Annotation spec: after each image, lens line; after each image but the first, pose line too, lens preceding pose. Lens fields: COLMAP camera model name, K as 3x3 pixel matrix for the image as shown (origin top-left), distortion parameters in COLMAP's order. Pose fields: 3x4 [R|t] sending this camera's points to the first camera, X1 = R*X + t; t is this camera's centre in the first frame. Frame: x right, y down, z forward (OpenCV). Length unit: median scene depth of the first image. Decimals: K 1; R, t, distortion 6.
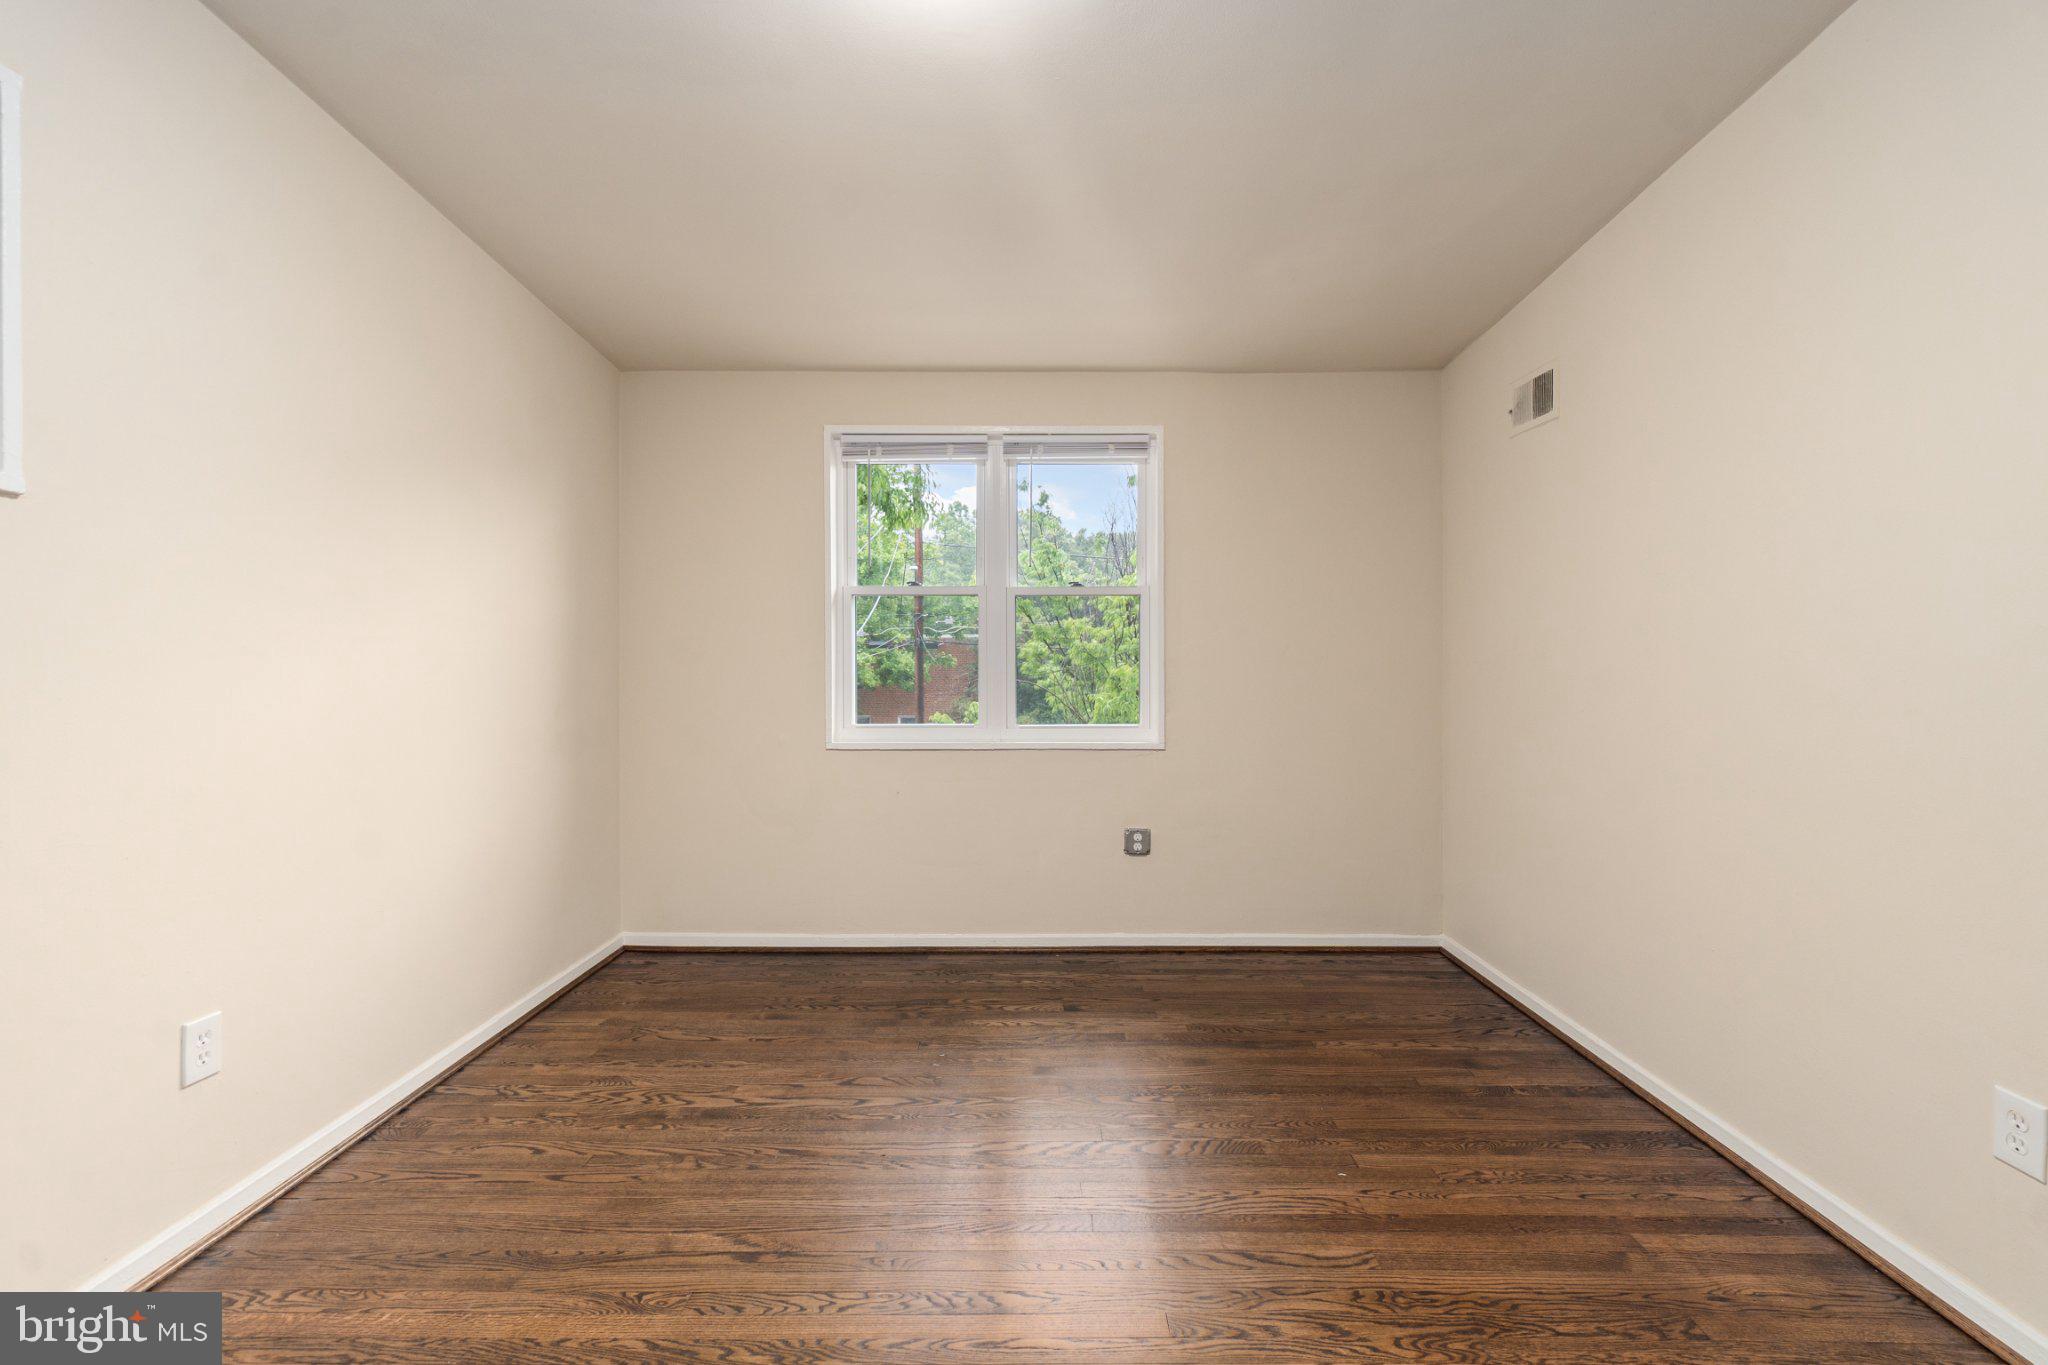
lens RADIAL K [[879.2, 0, 1032.3], [0, 879.2, 684.7], [0, 0, 1]] dist [-0.008787, 0.003532]
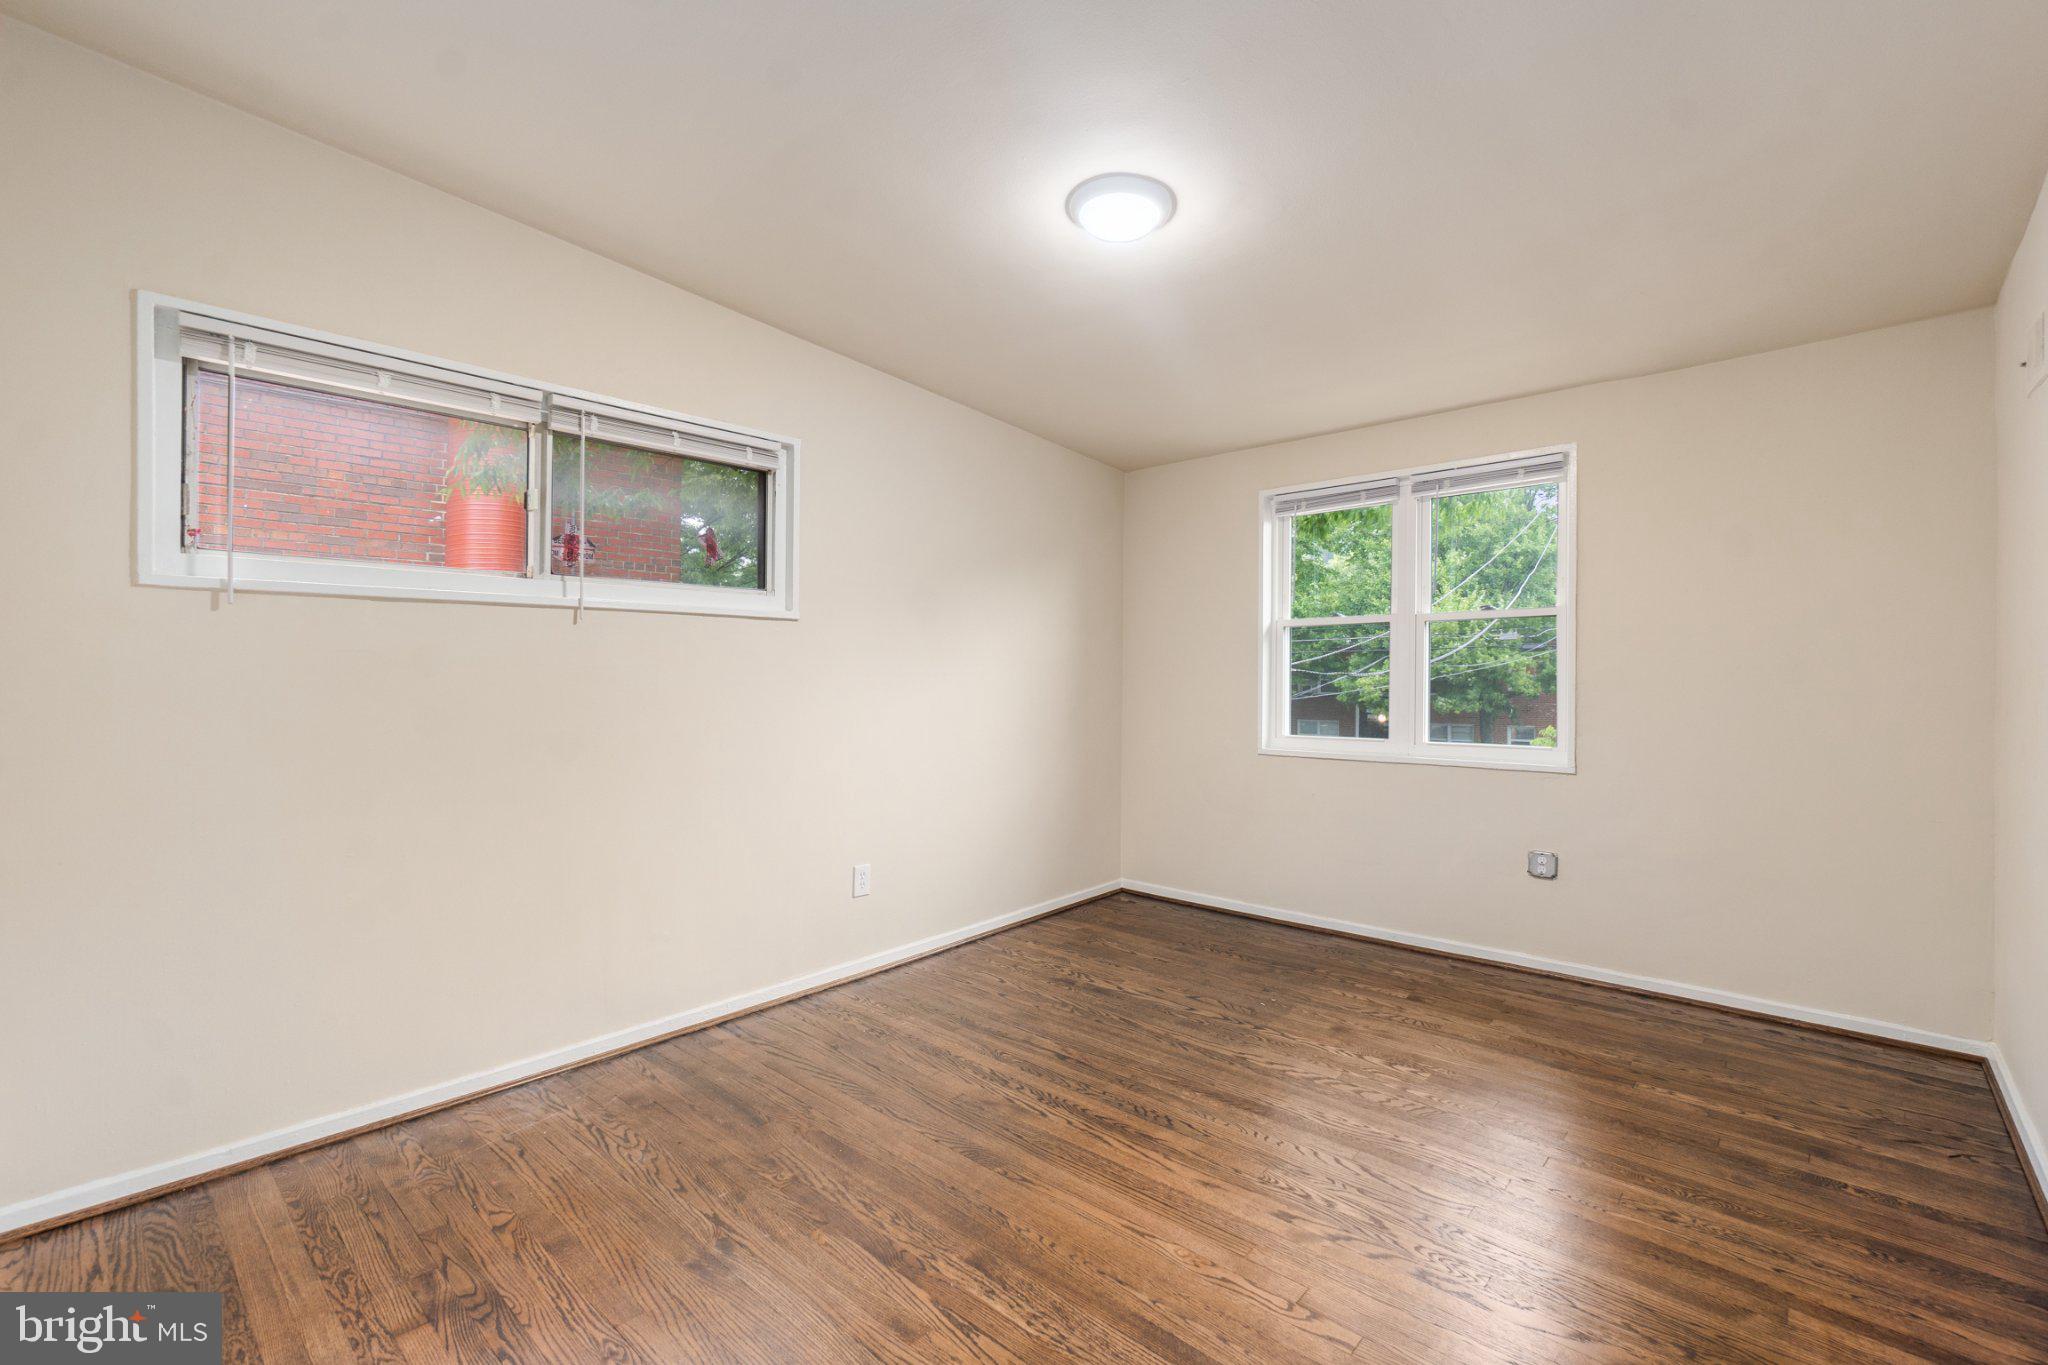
lens RADIAL K [[879.2, 0, 1032.3], [0, 879.2, 684.7], [0, 0, 1]] dist [-0.008787, 0.003532]
pose [[0.745126, 0.005628, -0.666900, 0.432426], [-0.007893, 0.999969, -0.000380, -0.025783], [0.666877, 0.005547, 0.745147, -0.158682]]
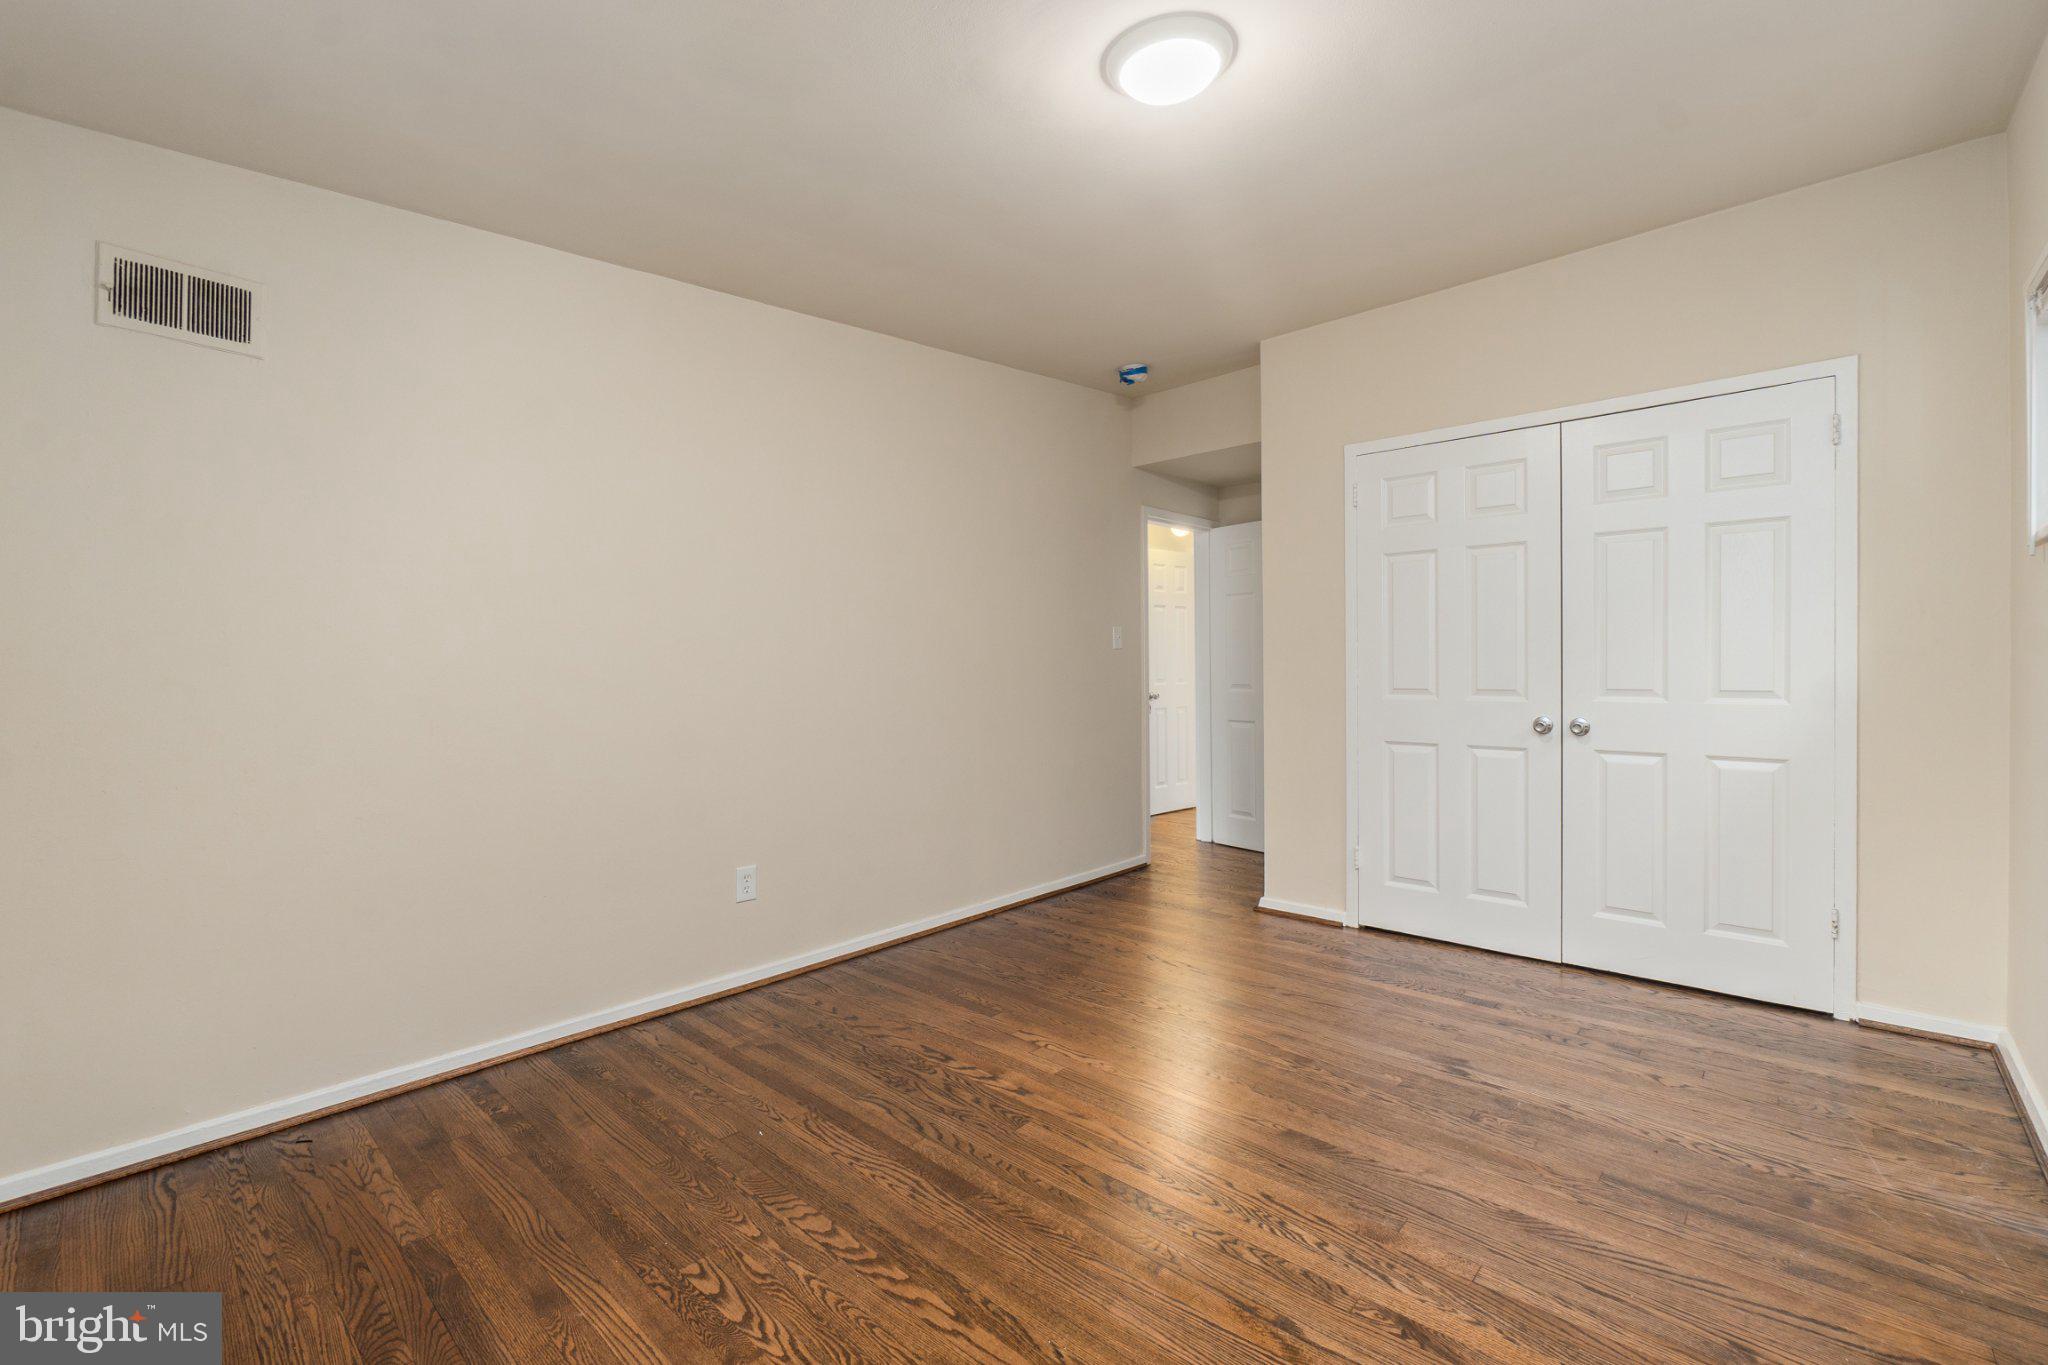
lens RADIAL K [[879.9, 0, 1029.2], [0, 879.9, 669.9], [0, 0, 1]] dist [-0.002821, 0.000578]
pose [[-0.745256, 0.003045, 0.666771, -0.433716], [0.020036, 0.999640, 0.017829, -0.022238], [-0.666477, 0.026647, -0.745049, 1.087477]]
